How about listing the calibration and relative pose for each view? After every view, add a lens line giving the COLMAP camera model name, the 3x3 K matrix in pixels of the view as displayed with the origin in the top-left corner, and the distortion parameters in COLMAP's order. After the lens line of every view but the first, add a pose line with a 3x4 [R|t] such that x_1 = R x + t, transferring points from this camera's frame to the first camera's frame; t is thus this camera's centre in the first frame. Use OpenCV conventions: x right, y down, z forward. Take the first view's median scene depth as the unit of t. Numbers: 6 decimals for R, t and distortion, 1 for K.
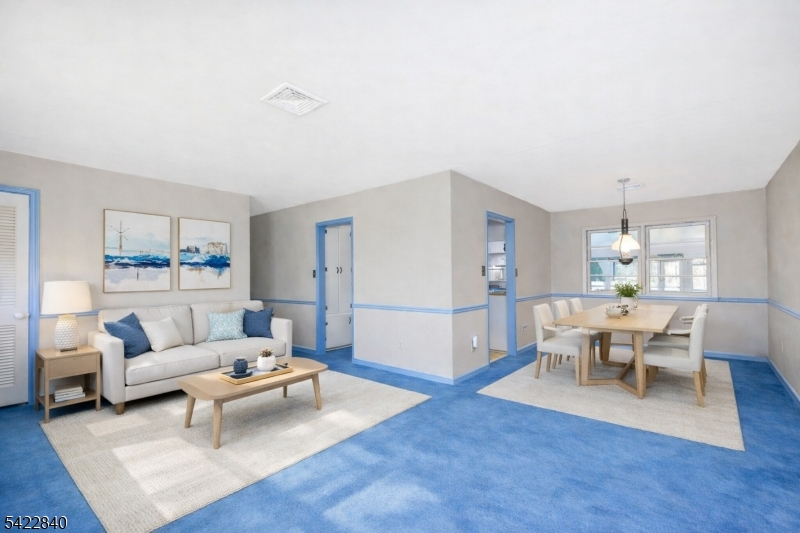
lens RADIAL K [[372.5, 0, 413.5], [0, 372.5, 267.8], [0, 0, 1]] dist [0.001715, -0.000863]
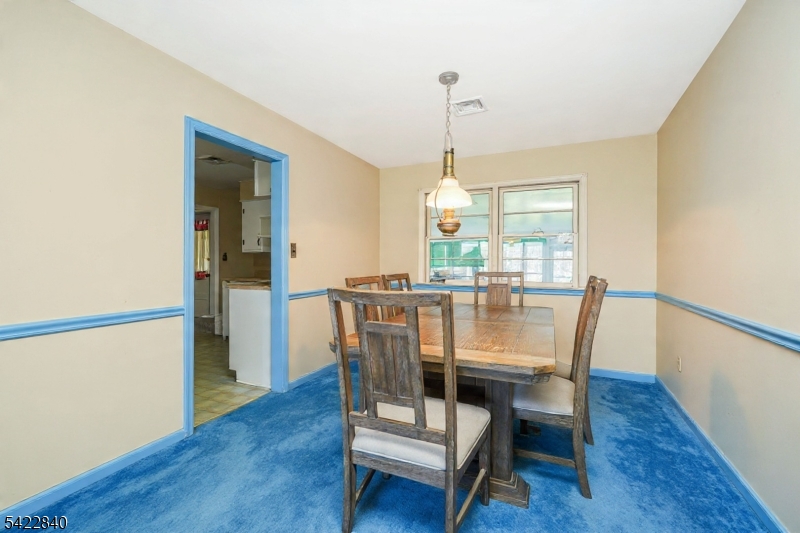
lens RADIAL K [[356.2, 0, 398.9], [0, 356.2, 266.6], [0, 0, 1]] dist [-0.001921, 0.000621]
pose [[0.975600, 0.008133, 0.219405, 0.327676], [-0.014004, 0.999584, 0.025215, 0.024403], [-0.219109, -0.027672, 0.975308, 0.428973]]
